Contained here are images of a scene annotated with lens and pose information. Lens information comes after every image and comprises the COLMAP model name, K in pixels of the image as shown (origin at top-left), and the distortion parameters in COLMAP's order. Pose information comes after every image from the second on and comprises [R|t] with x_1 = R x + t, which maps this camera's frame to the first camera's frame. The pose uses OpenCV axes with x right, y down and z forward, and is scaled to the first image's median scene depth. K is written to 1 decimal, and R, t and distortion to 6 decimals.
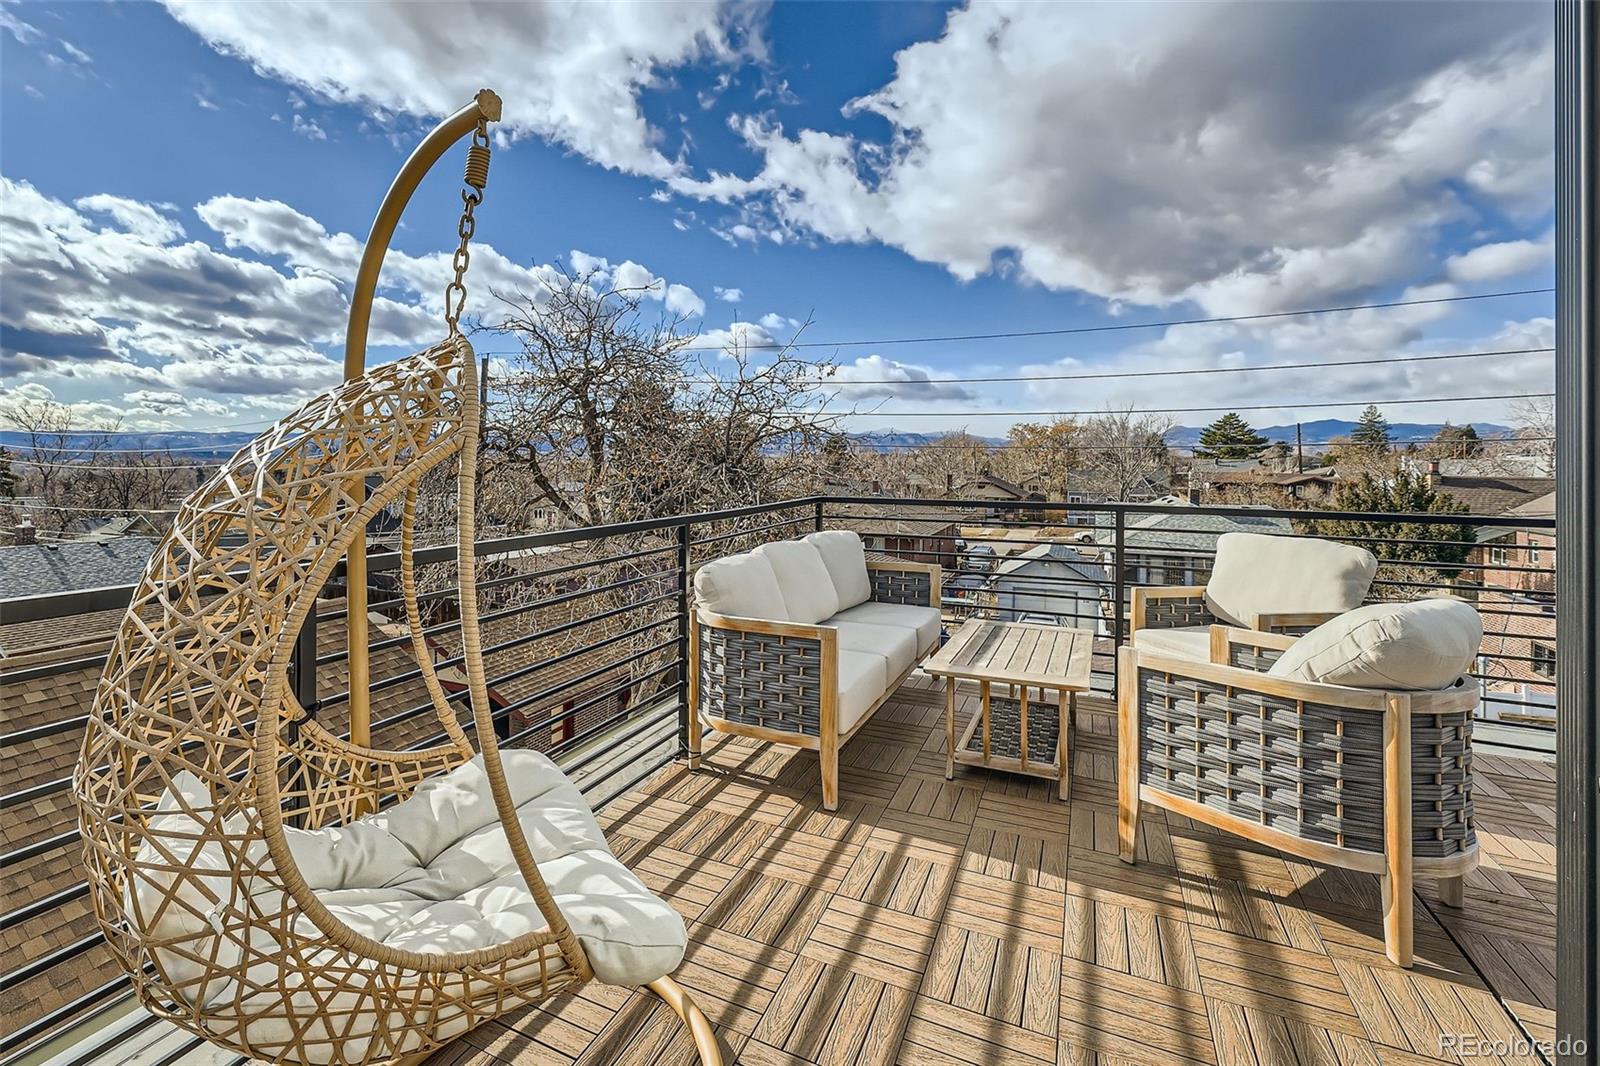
lens RADIAL K [[650.0, 0, 790.4], [0, 650.0, 461.3], [0, 0, 1]] dist [-0.038643, -0.000106]
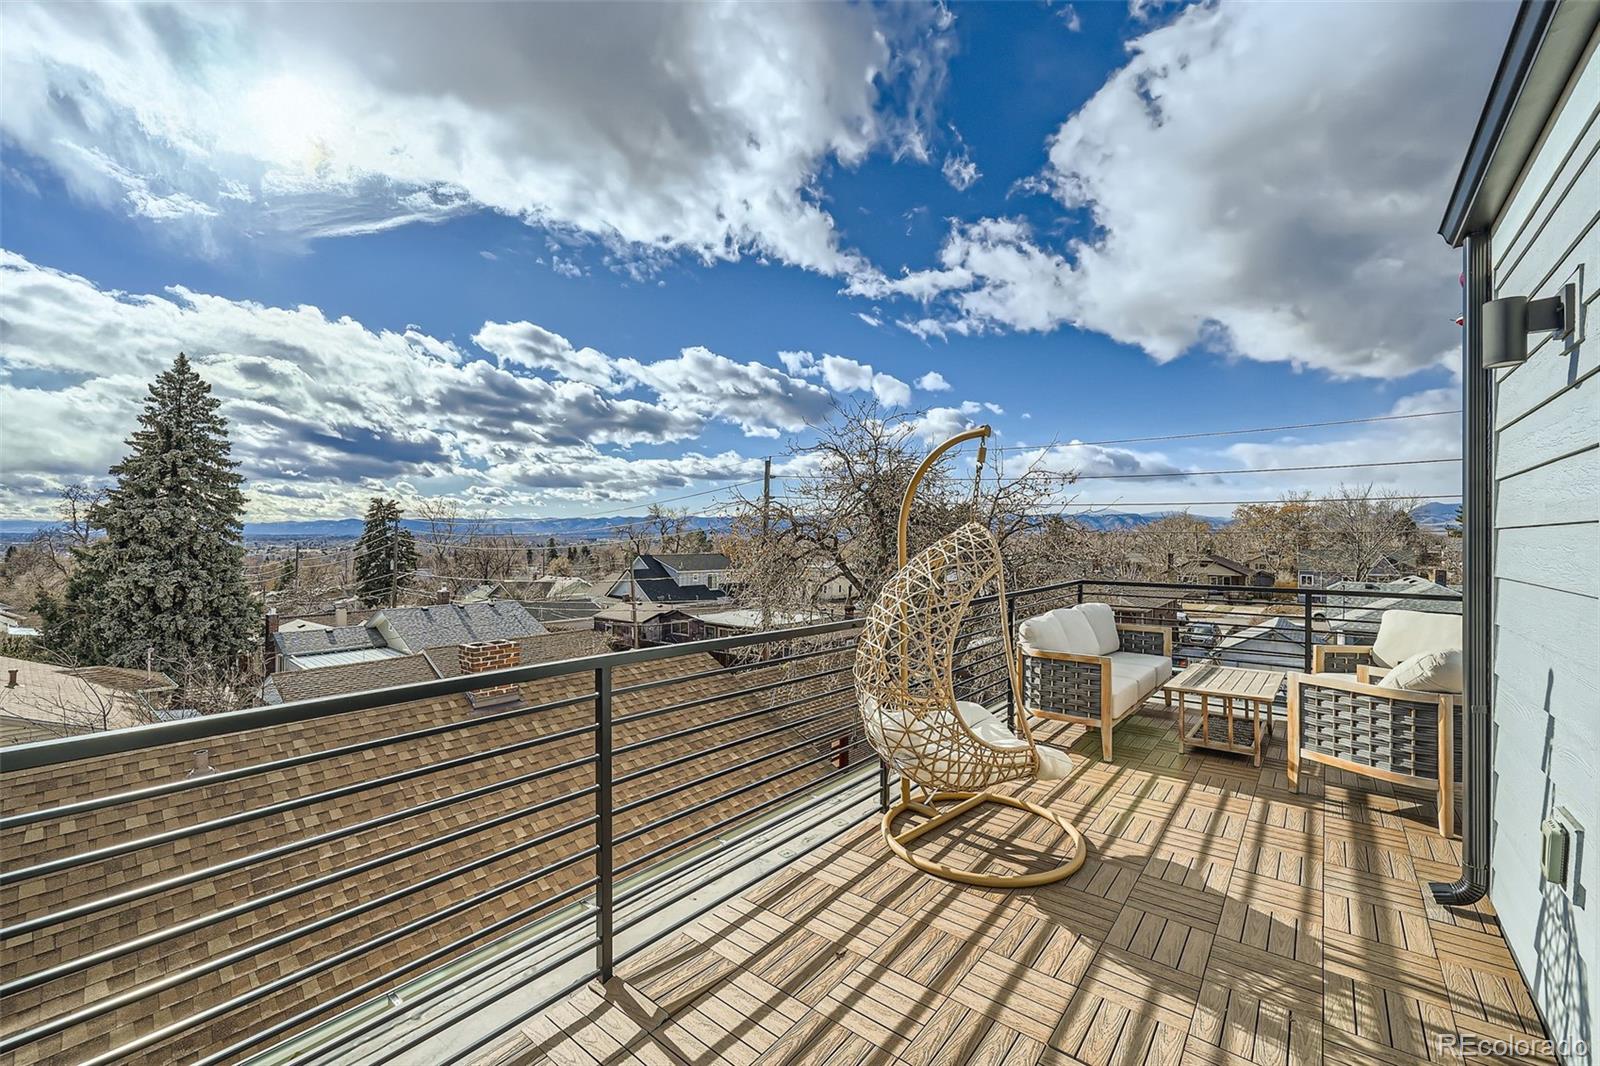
lens RADIAL K [[646.1, 0, 800.0], [0, 646.1, 533.0], [0, 0, 1]] dist [-0.041378, 0.000955]
pose [[0.960948, -0.009303, -0.276574, -0.256158], [0.008808, 0.999957, -0.003031, -0.085233], [0.276590, 0.000477, 0.960988, -0.897932]]
